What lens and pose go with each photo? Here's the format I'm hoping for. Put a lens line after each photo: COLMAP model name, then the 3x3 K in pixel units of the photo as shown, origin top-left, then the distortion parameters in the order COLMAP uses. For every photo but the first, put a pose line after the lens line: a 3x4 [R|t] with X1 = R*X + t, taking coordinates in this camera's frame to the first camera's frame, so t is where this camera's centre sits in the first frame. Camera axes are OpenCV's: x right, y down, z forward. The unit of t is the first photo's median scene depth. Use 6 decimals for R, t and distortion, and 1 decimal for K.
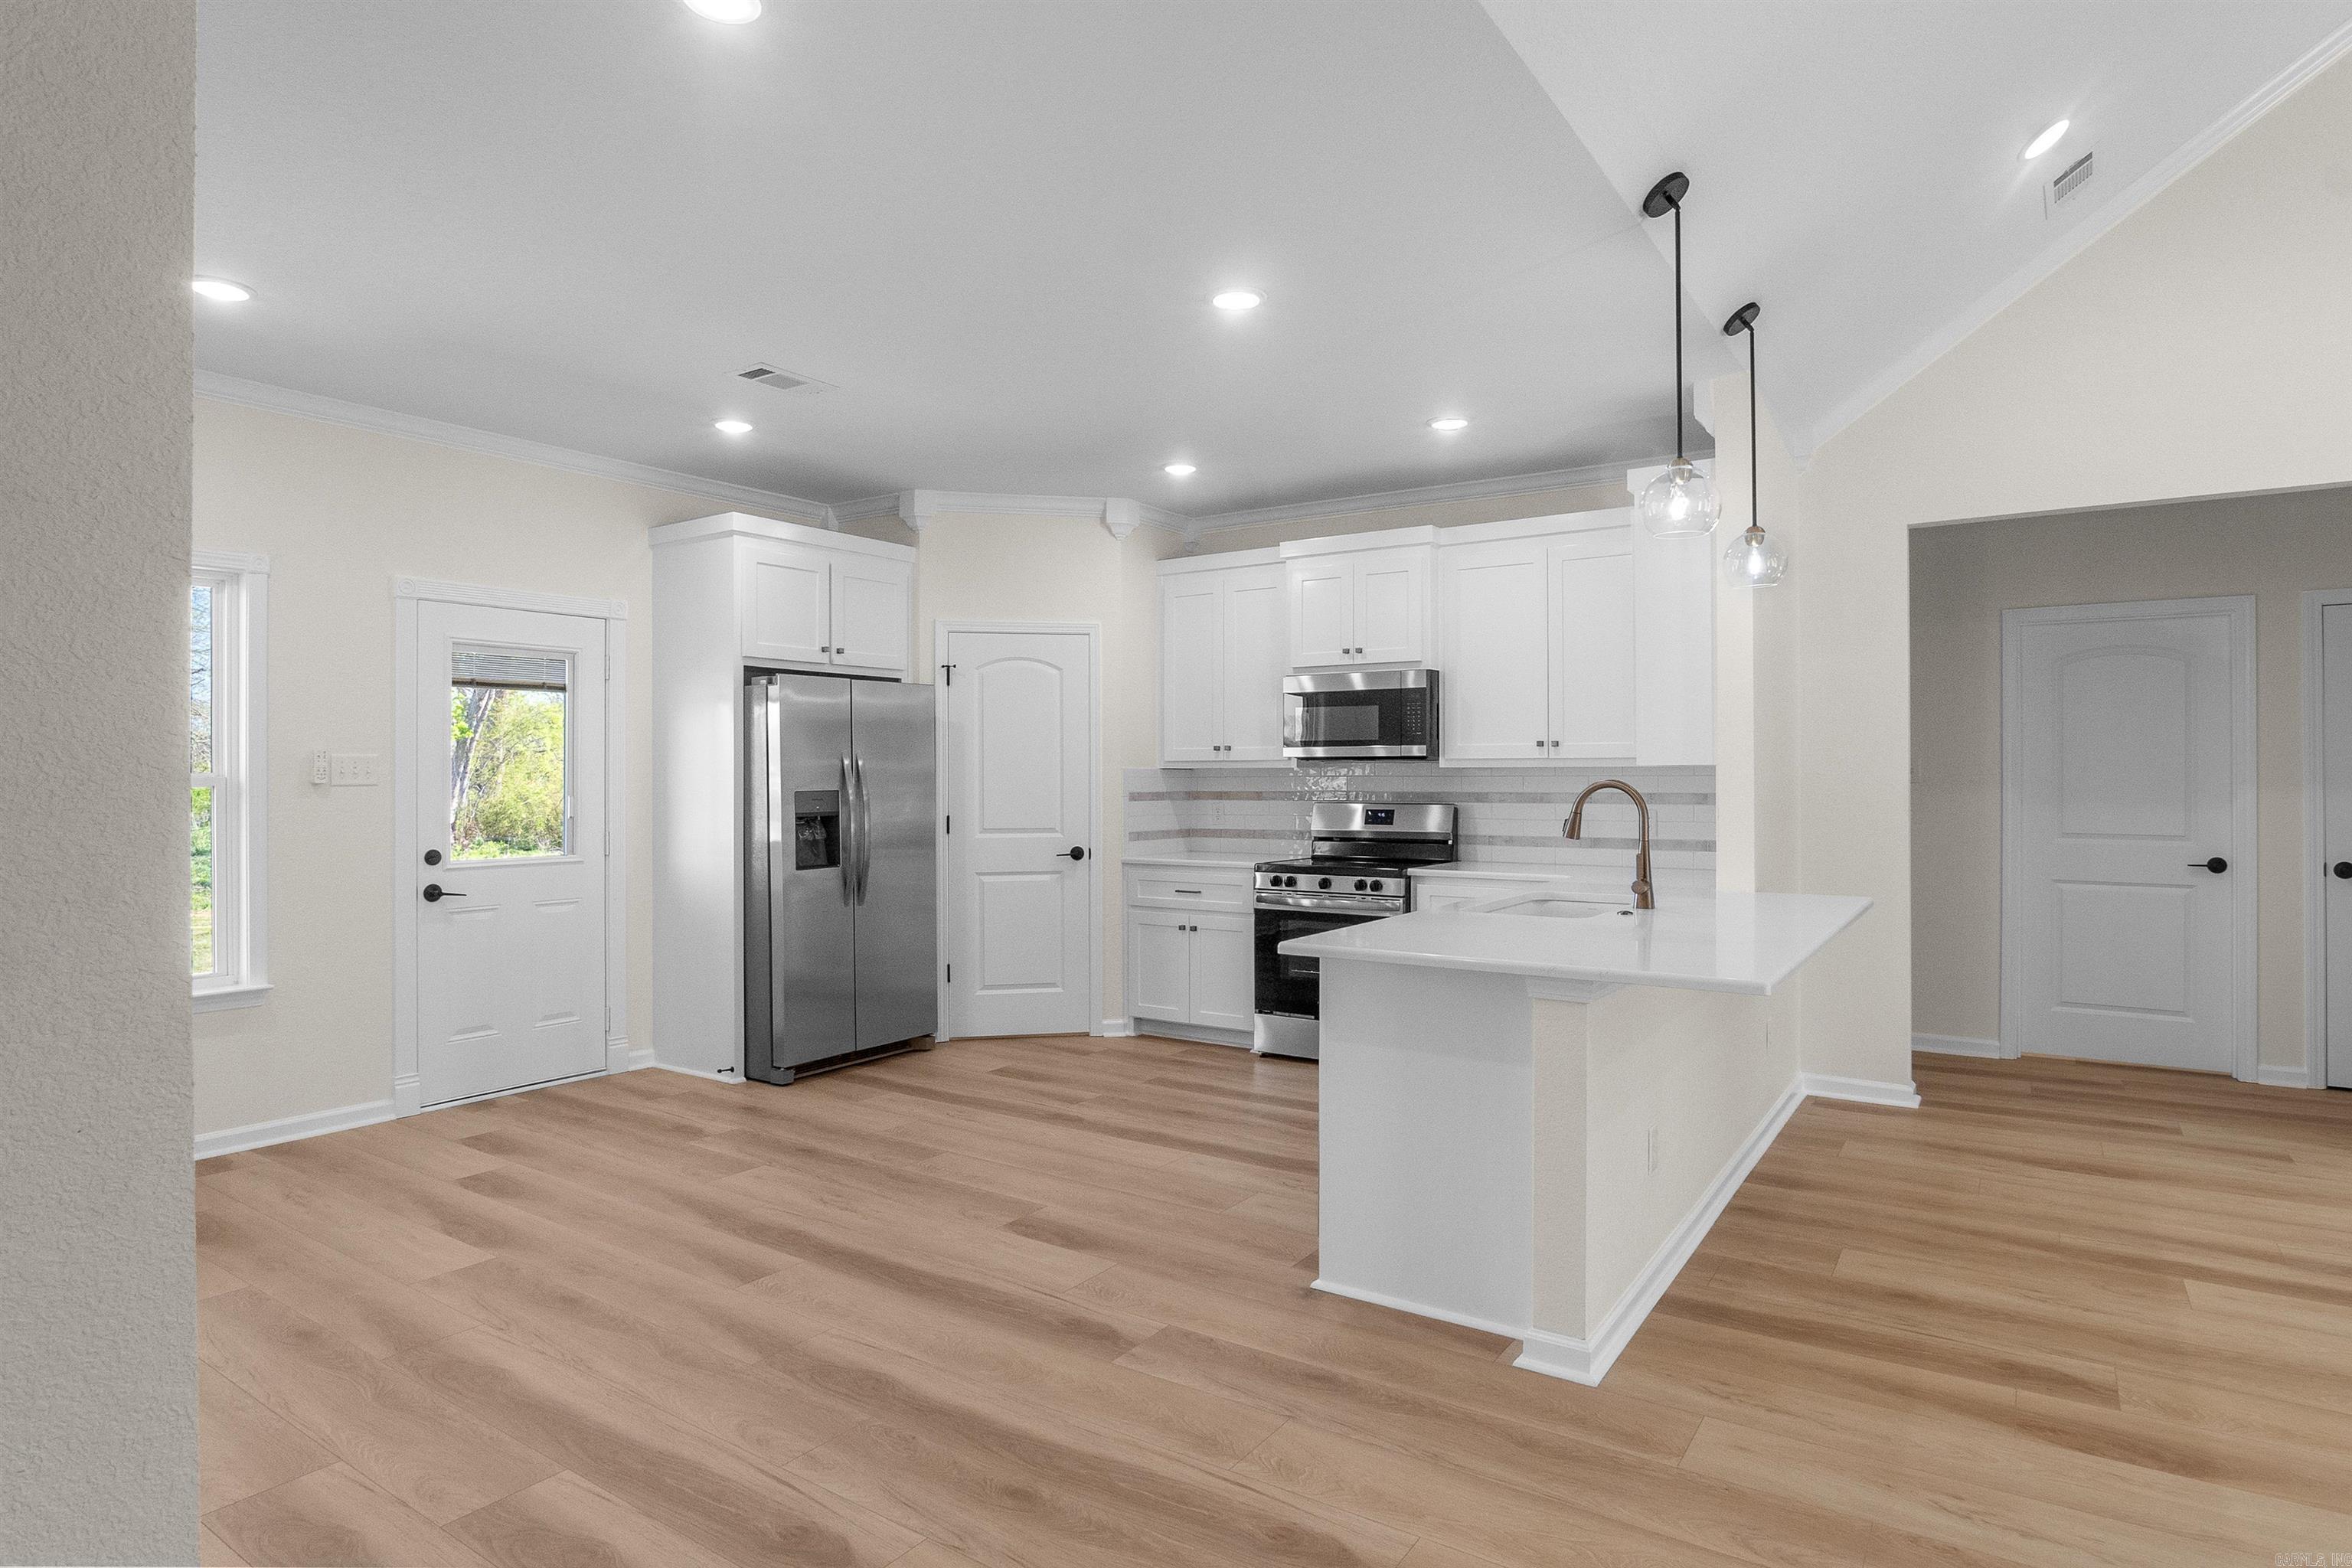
lens RADIAL K [[1263.5, 0, 1182.8], [0, 1263.5, 768.5], [0, 0, 1]] dist [-0.034778, 0.010052]
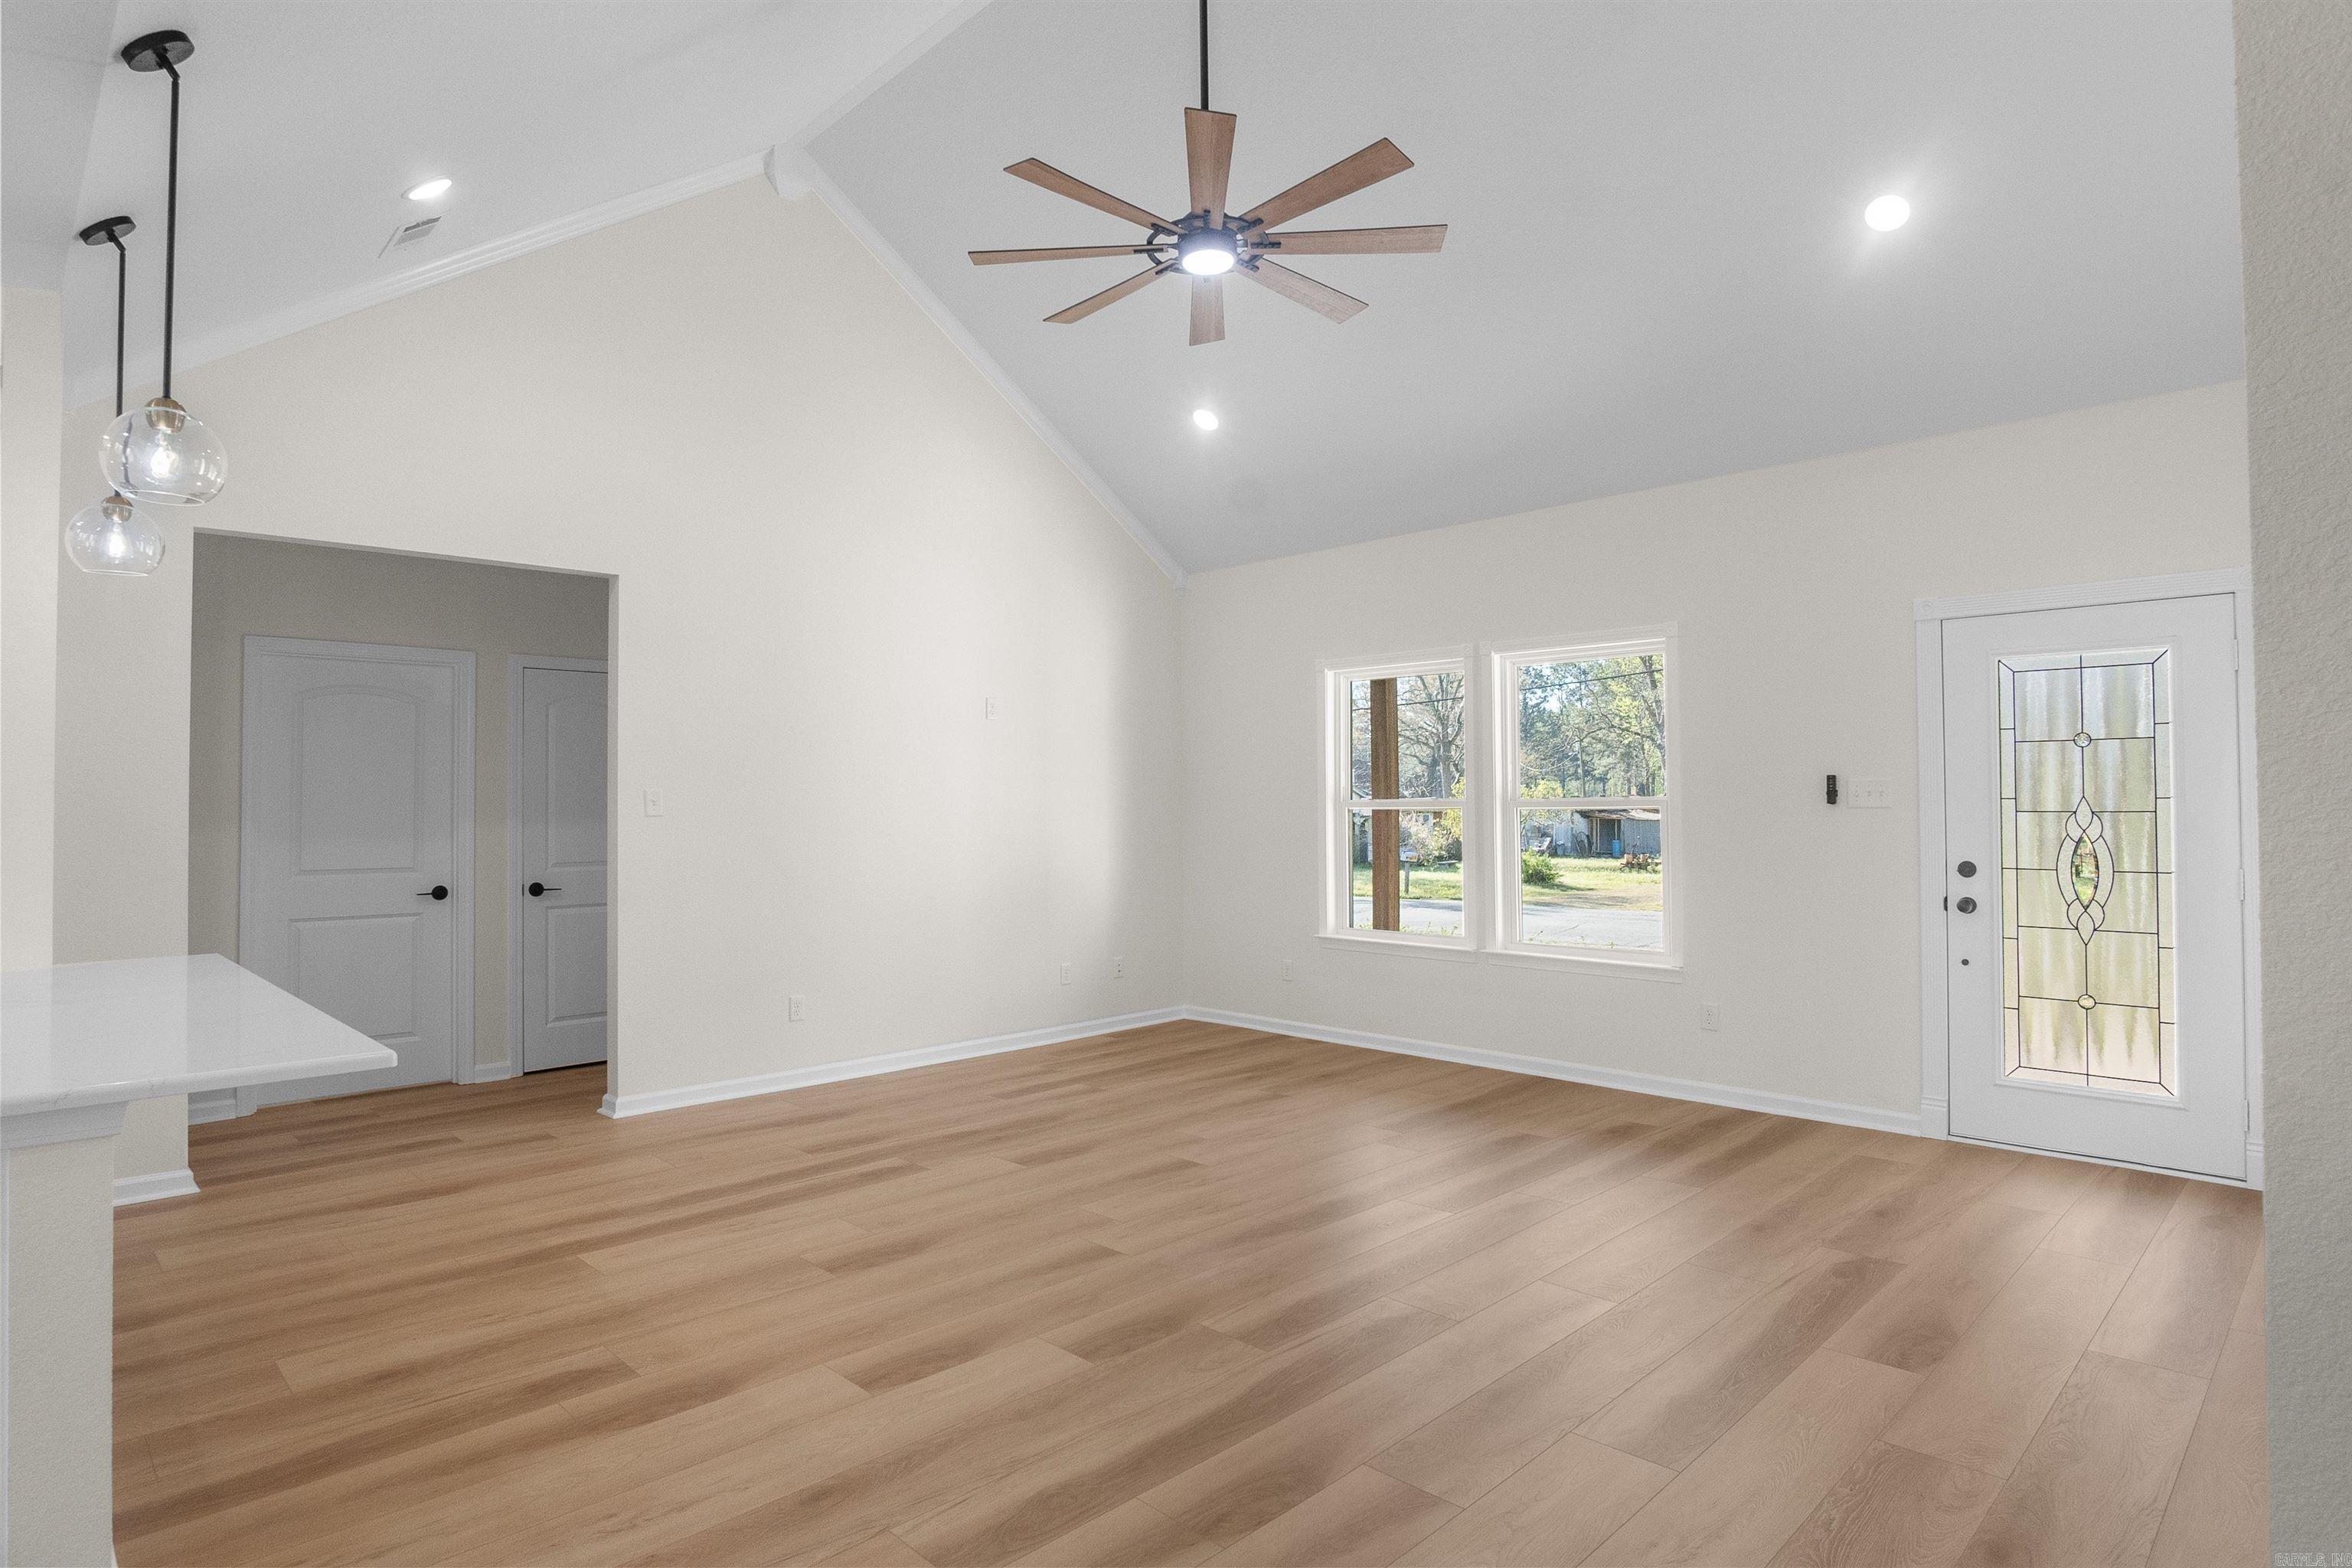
lens RADIAL K [[1263.5, 0, 1186.3], [0, 1263.5, 771.3], [0, 0, 1]] dist [-0.034778, 0.010052]
pose [[0.189919, 0.026756, 0.981435, -0.127182], [0.001544, 0.999619, -0.027551, 0.002005], [-0.981799, 0.006748, 0.189805, 0.140115]]
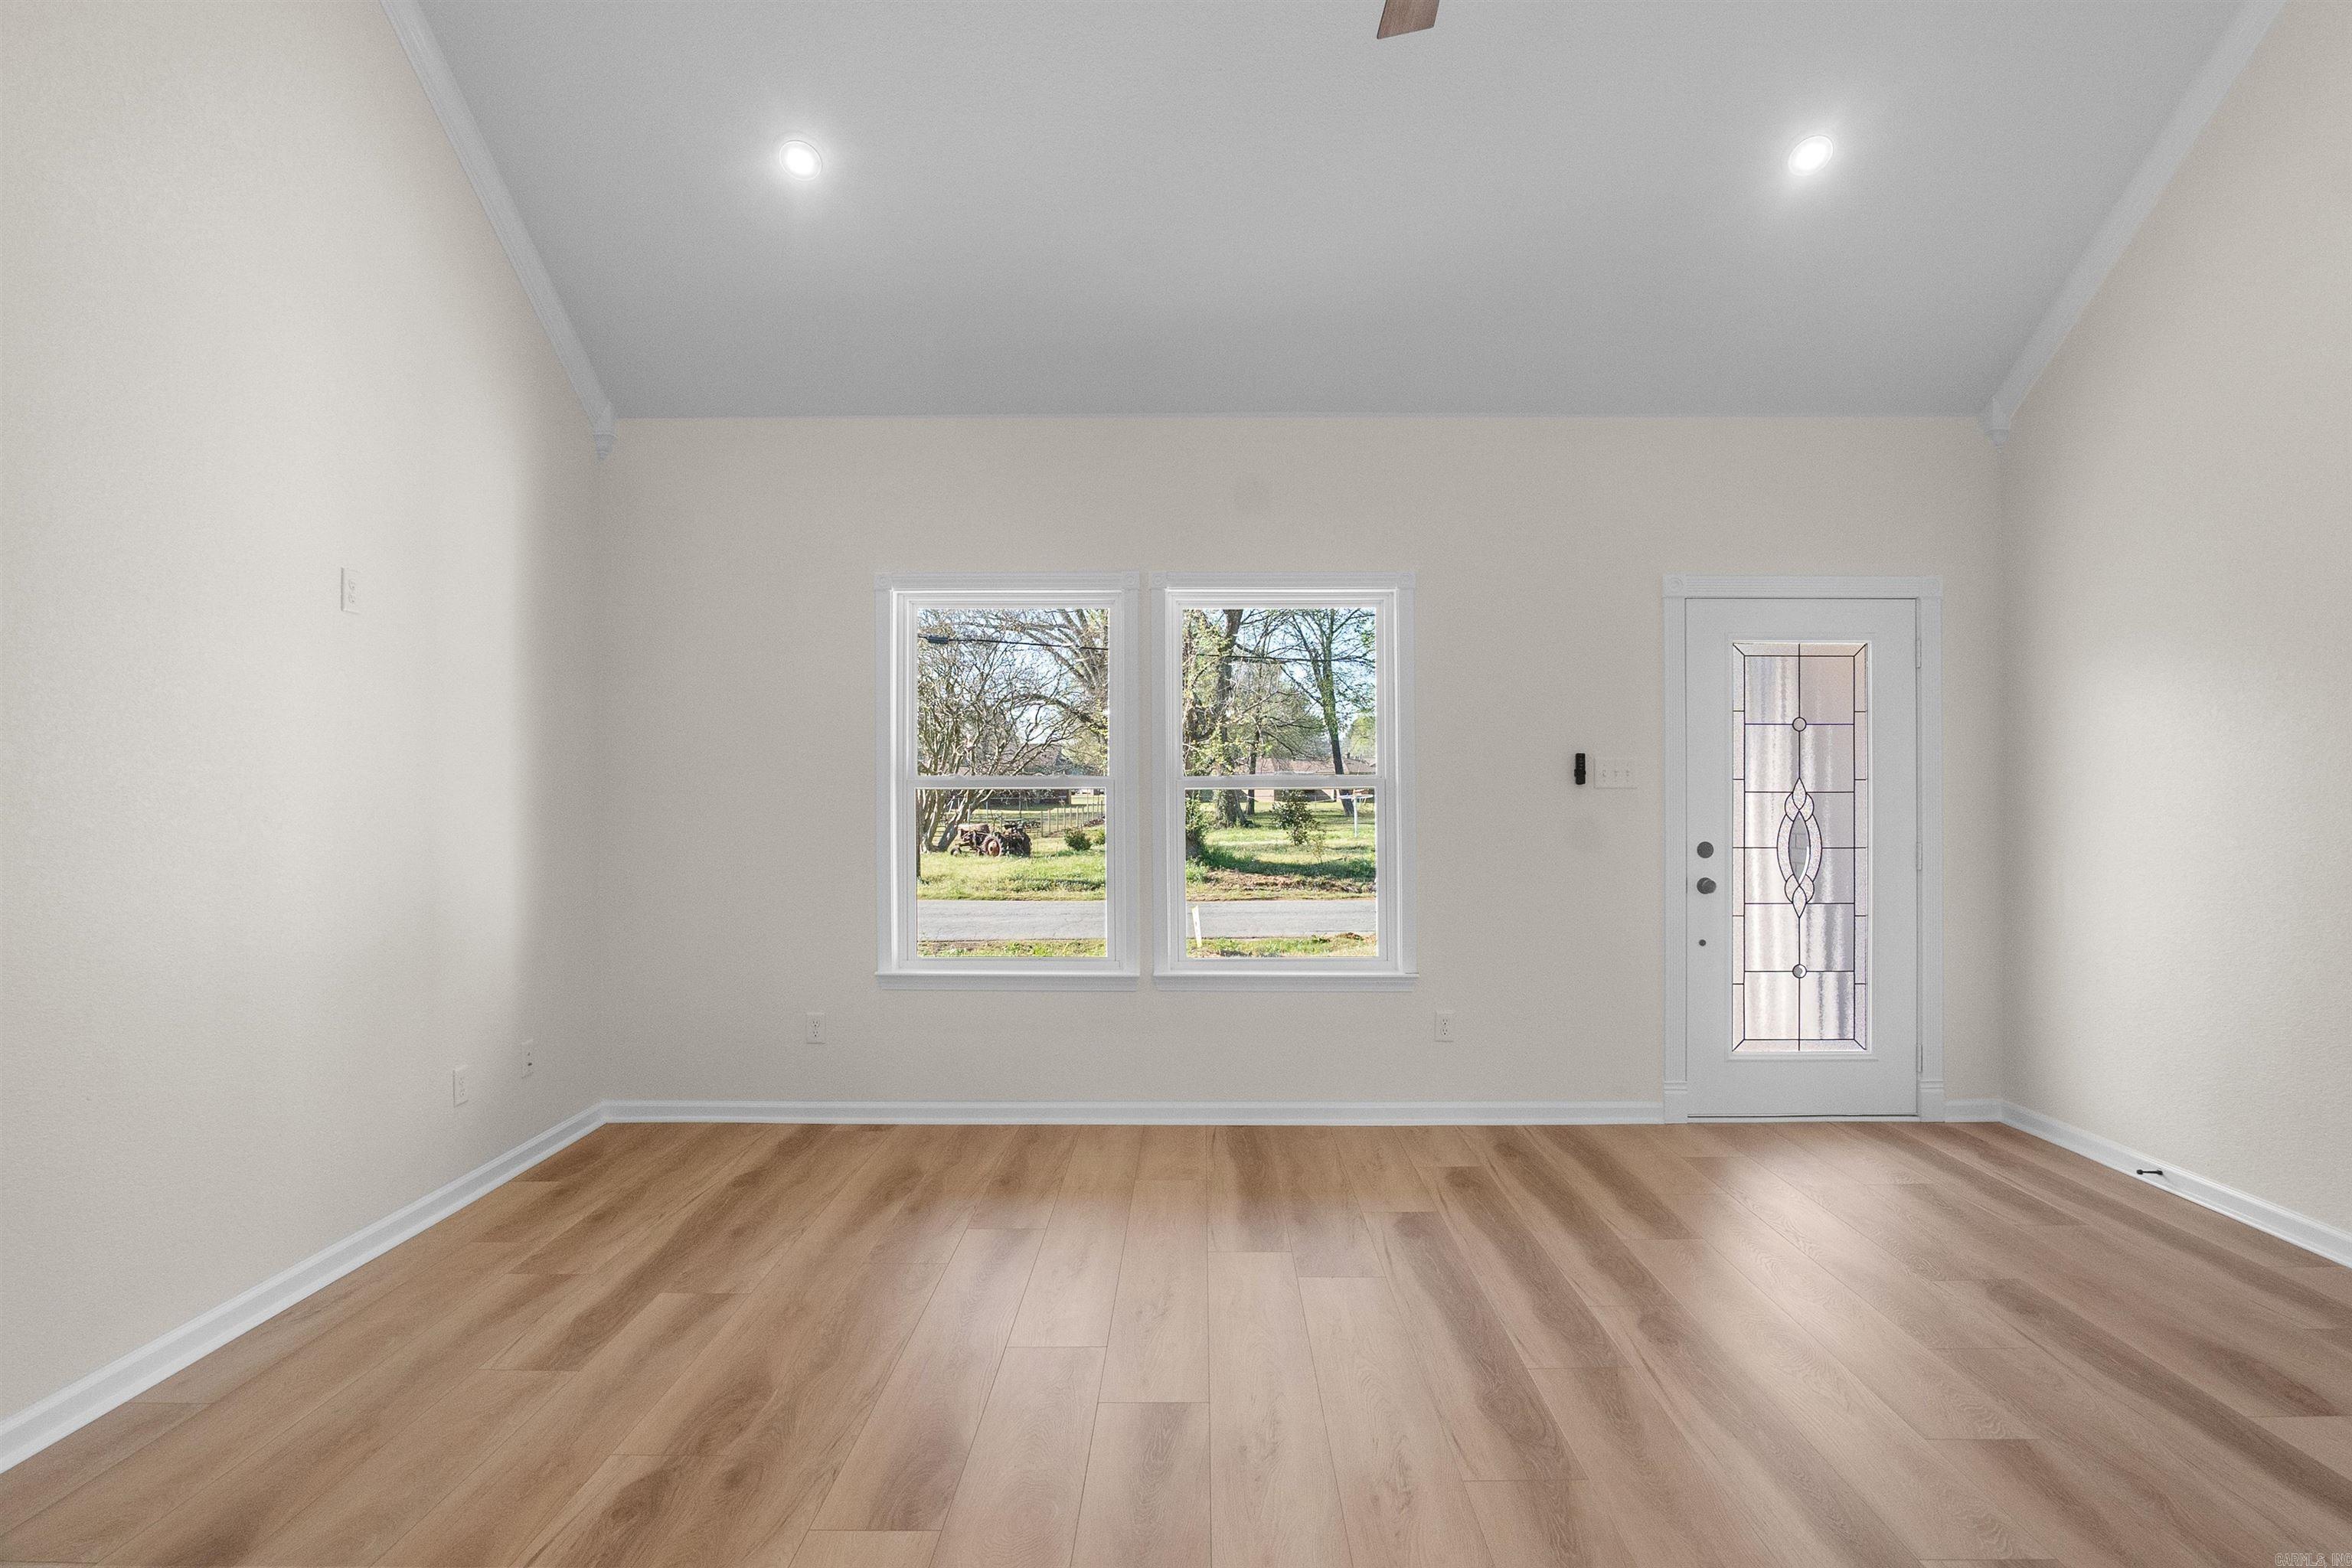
lens RADIAL K [[1263.5, 0, 1191.1], [0, 1263.5, 779.4], [0, 0, 1]] dist [-0.034778, 0.010052]
pose [[-0.554913, 0.005320, 0.831891, 0.306110], [-0.000240, 0.999978, -0.006555, 0.003706], [-0.831908, -0.003837, -0.554900, 0.563462]]
